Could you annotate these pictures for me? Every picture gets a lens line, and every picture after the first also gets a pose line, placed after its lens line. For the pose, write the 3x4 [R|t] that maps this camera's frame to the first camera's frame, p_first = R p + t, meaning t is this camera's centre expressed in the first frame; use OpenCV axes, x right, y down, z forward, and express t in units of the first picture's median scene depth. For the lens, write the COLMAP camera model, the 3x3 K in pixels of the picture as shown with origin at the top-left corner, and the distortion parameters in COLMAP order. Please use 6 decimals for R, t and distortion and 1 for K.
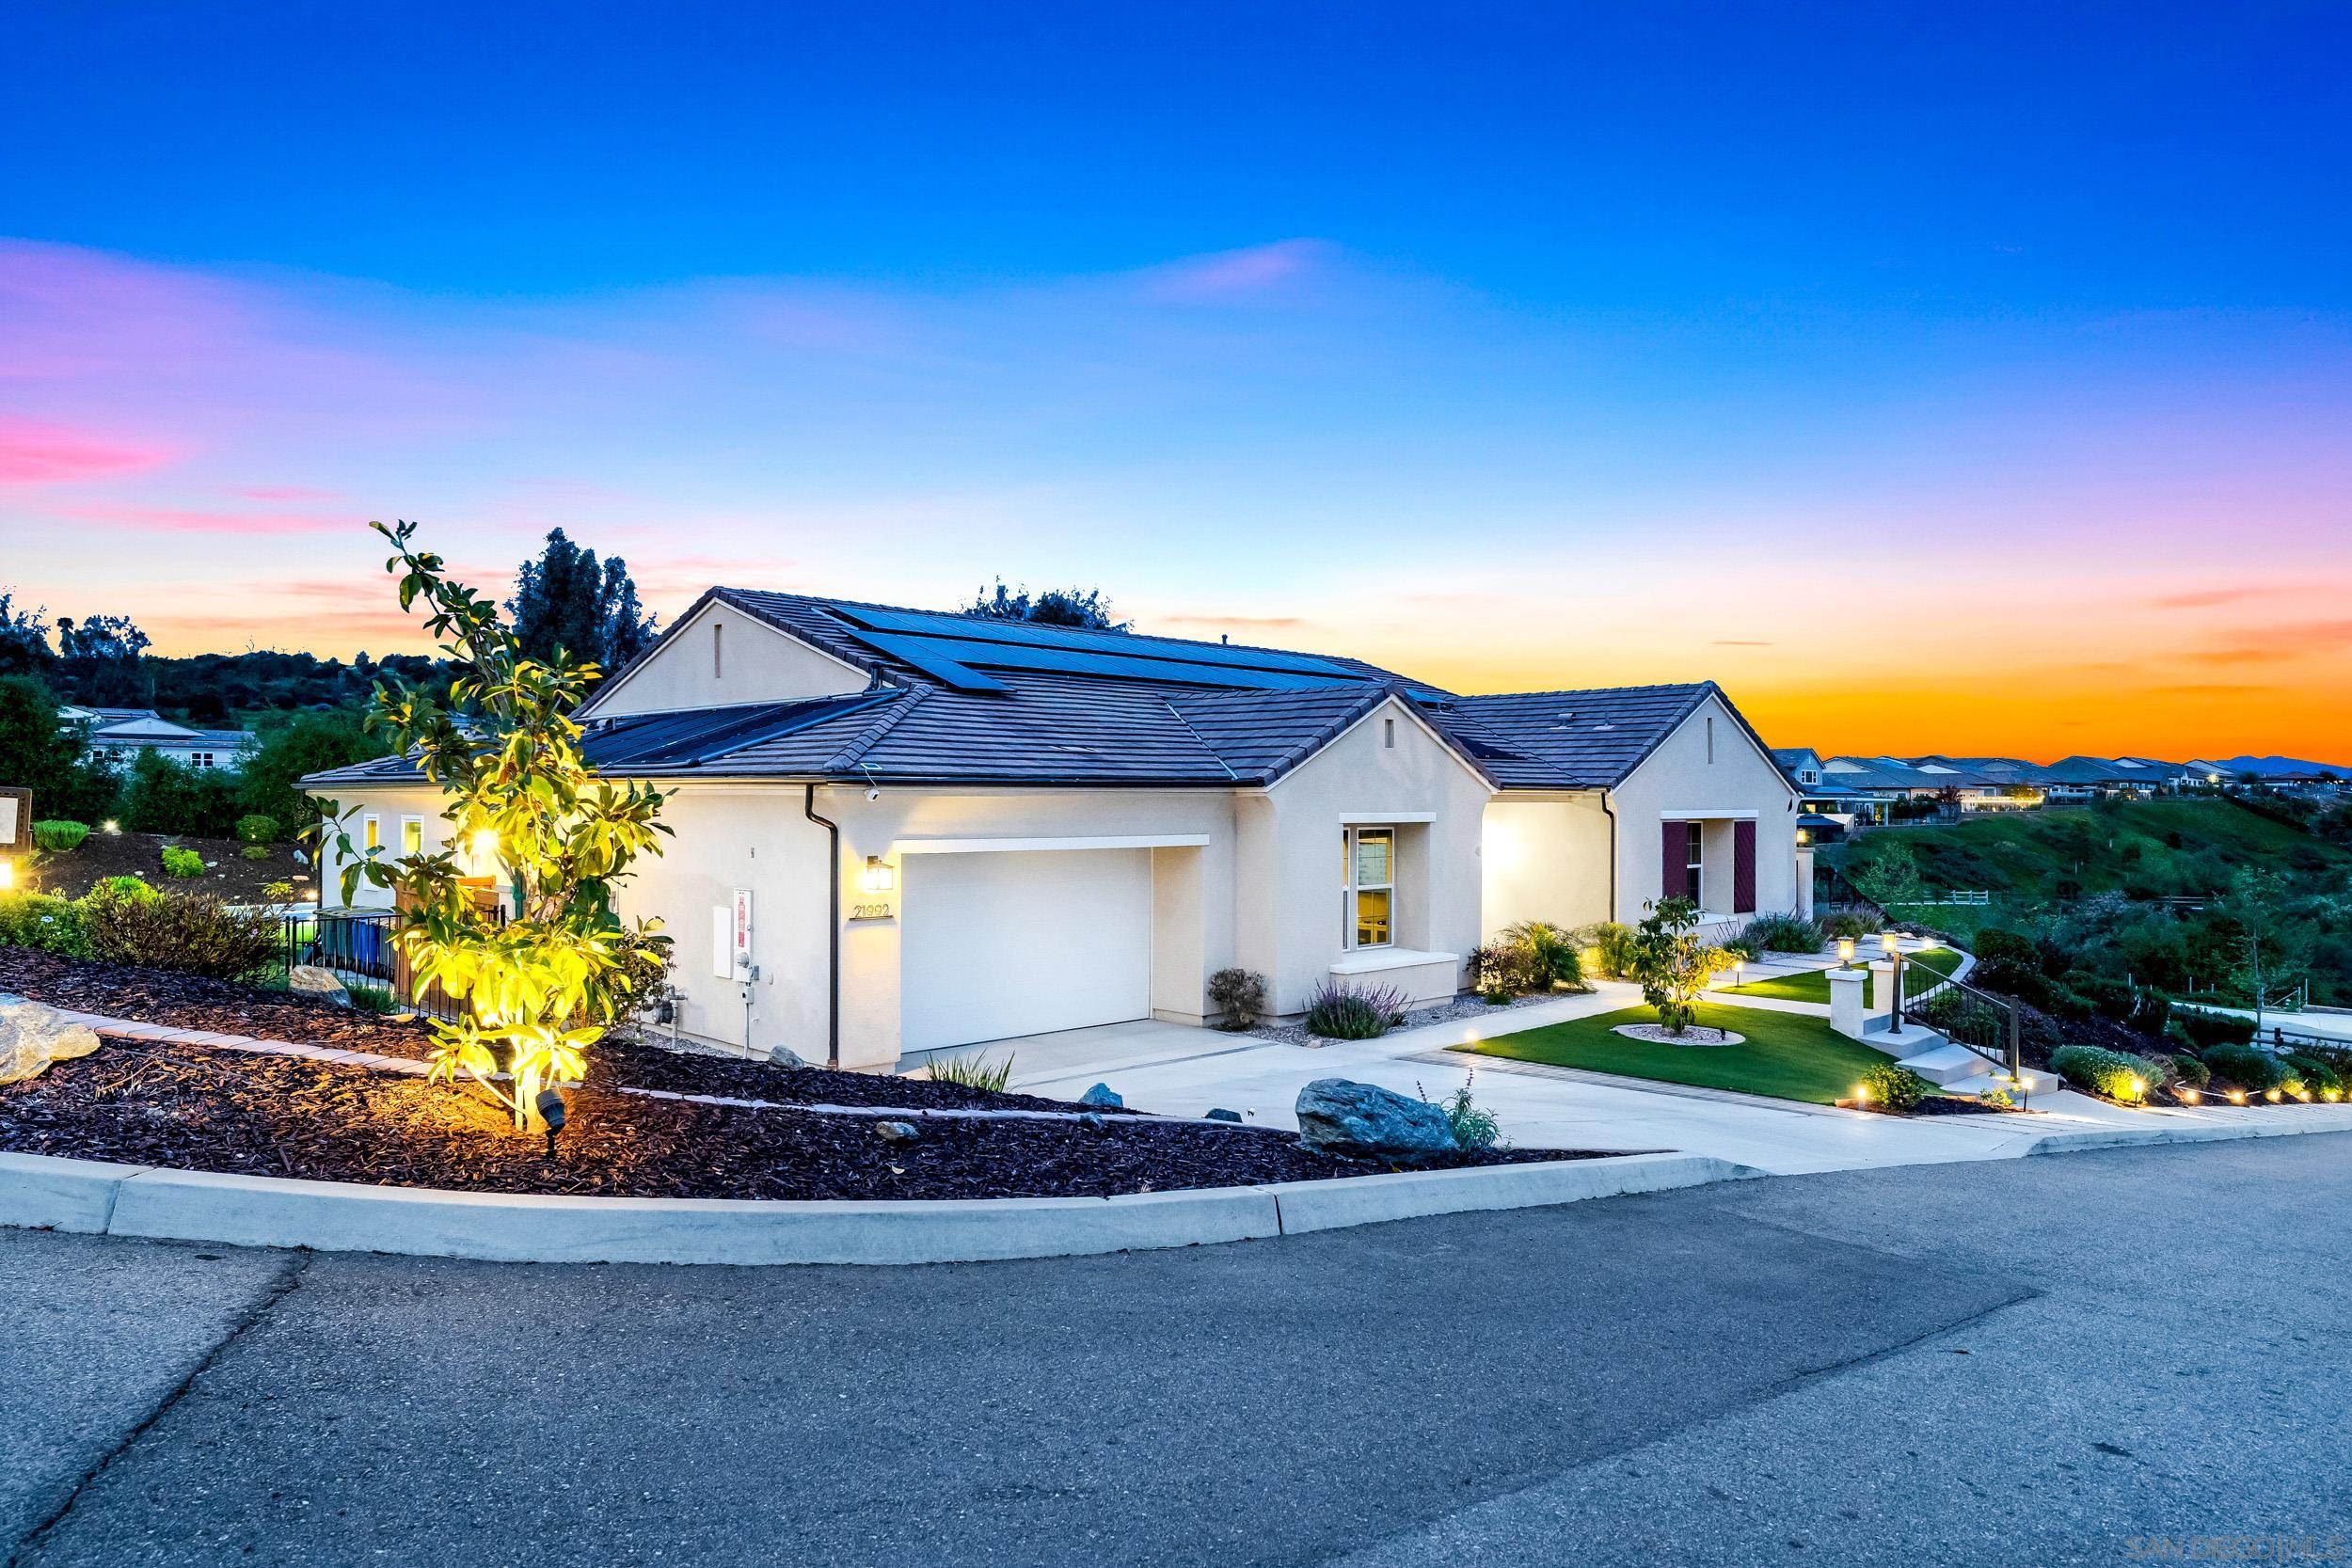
lens RADIAL K [[1483.2, 0, 1176.0], [0, 1483.2, 784.0], [0, 0, 1]] dist [0.027823, -0.001991]
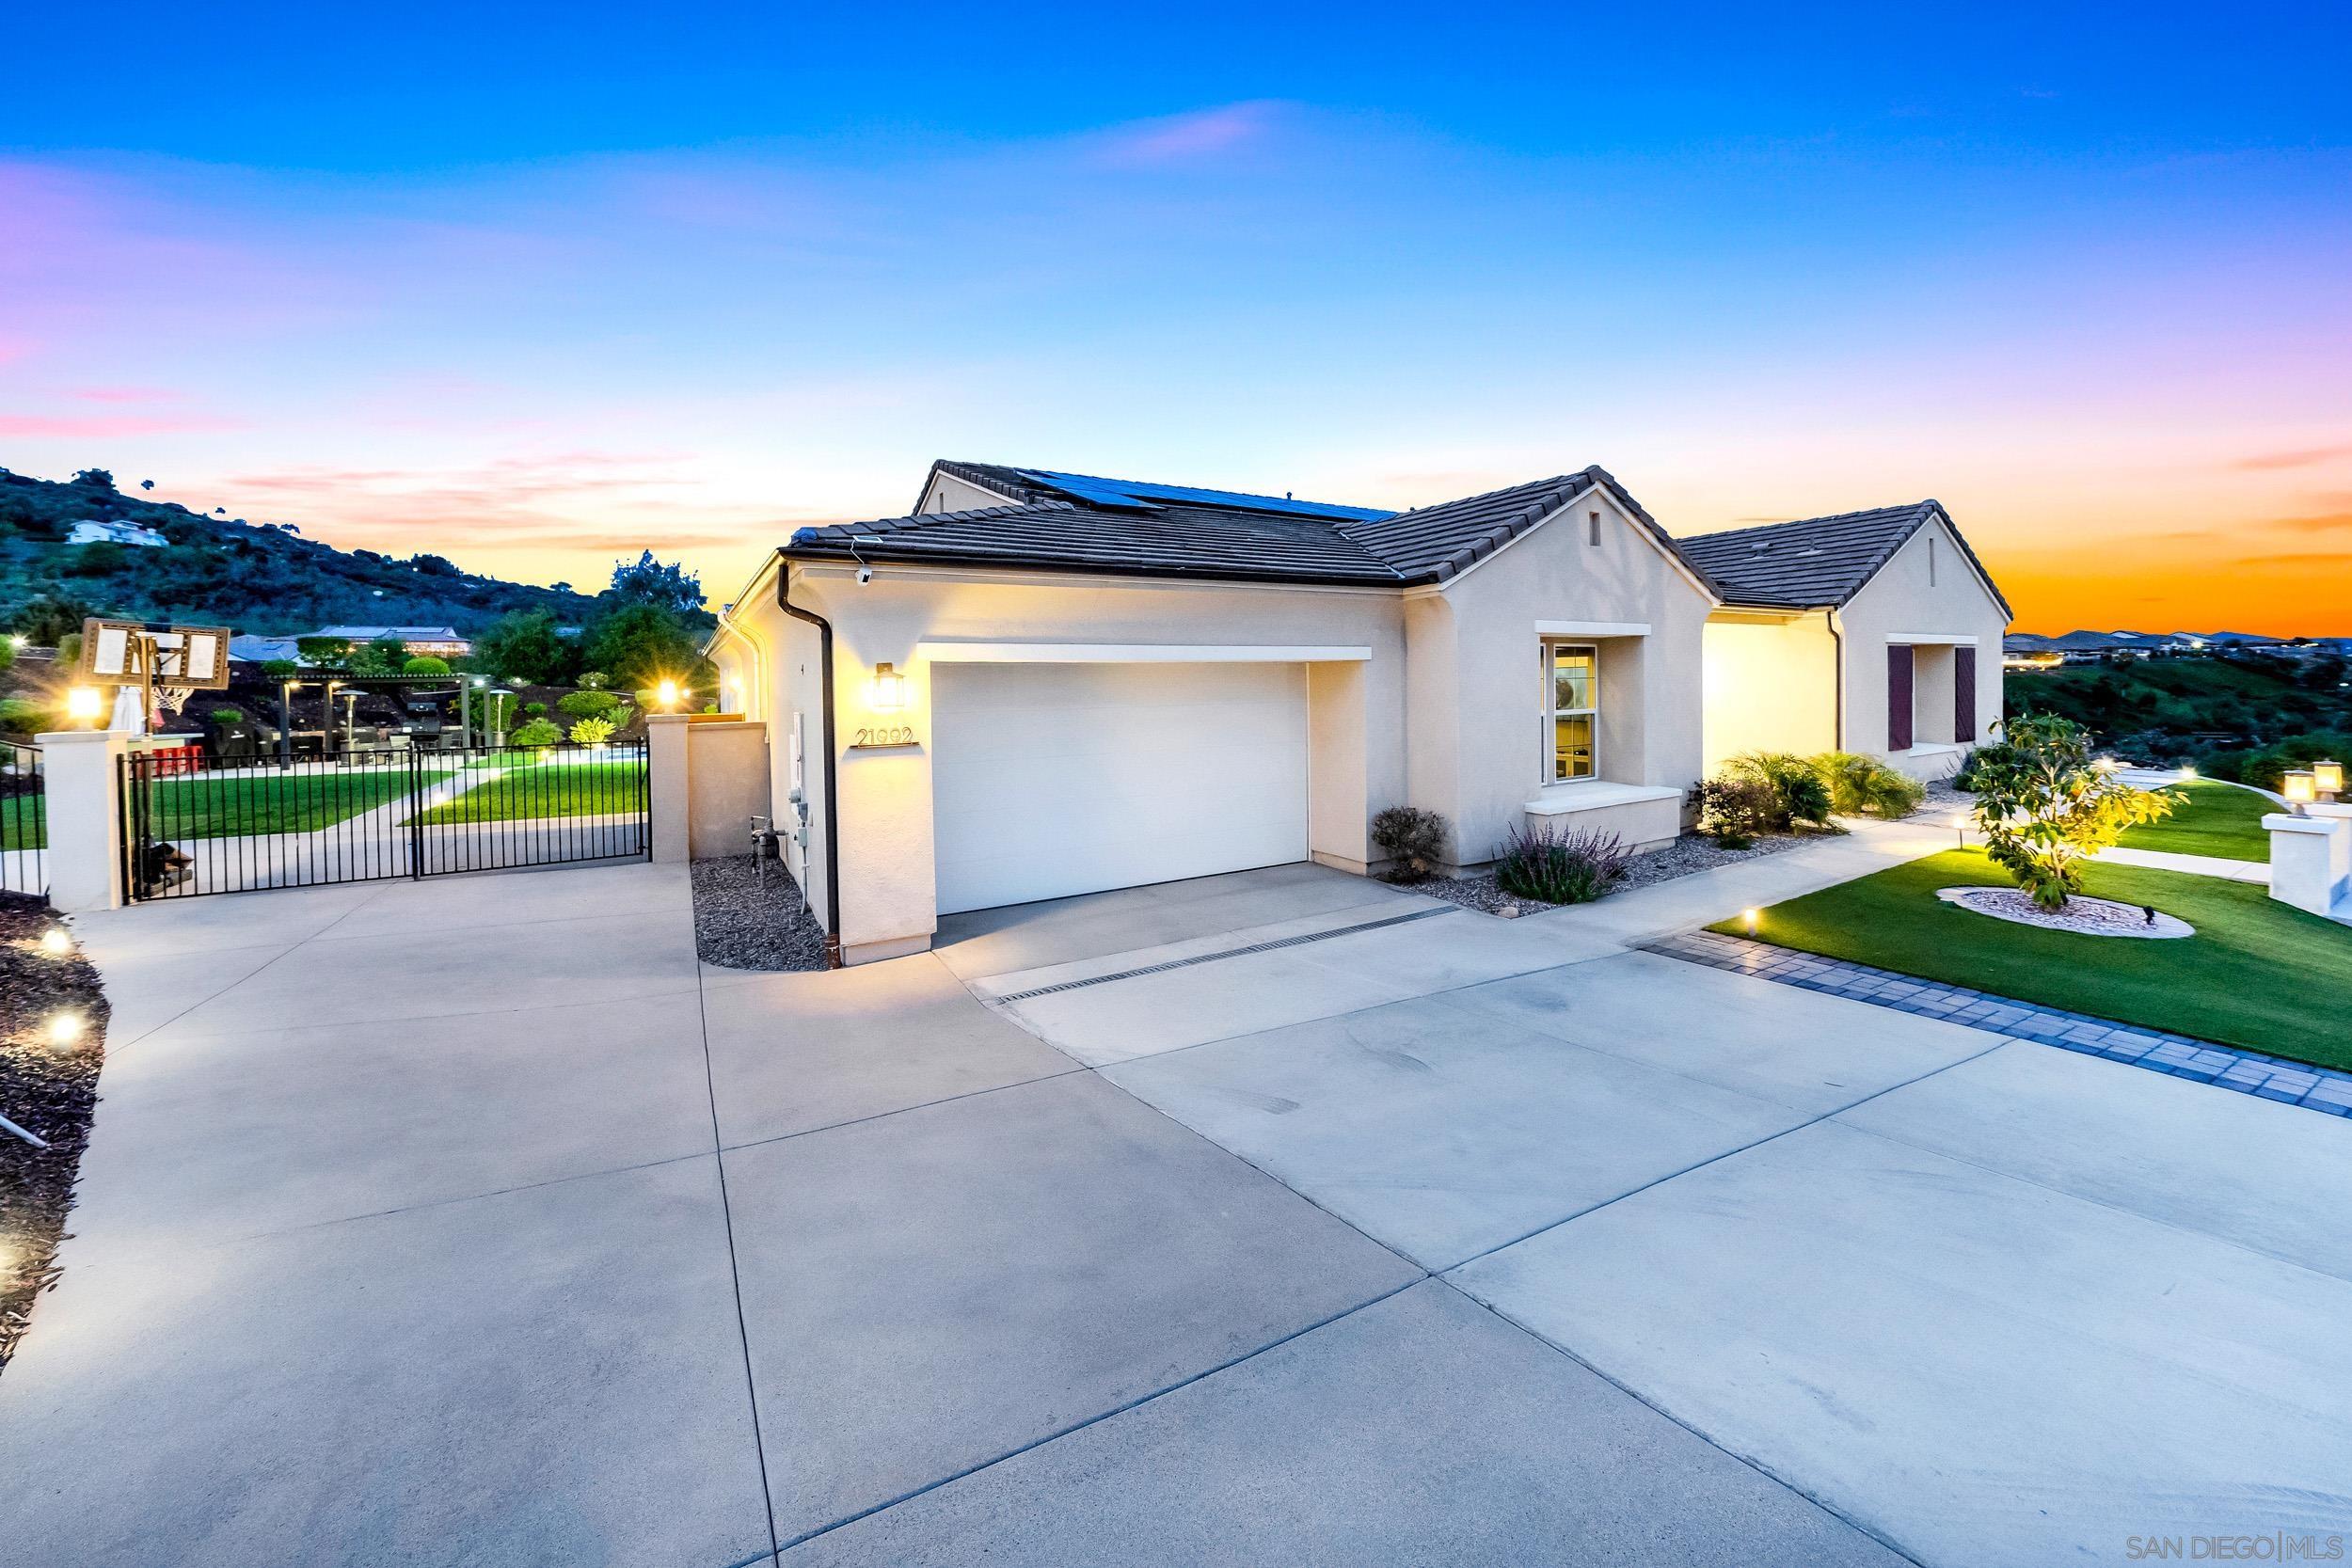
lens RADIAL K [[875.6, 0, 1177.3], [0, 875.6, 709.5], [0, 0, 1]] dist [-0.000885, -0.000047]
pose [[0.969838, -0.014397, -0.243325, 0.032307], [0.024234, 0.999003, 0.037483, 0.042867], [0.242543, -0.042249, 0.969220, 0.443211]]
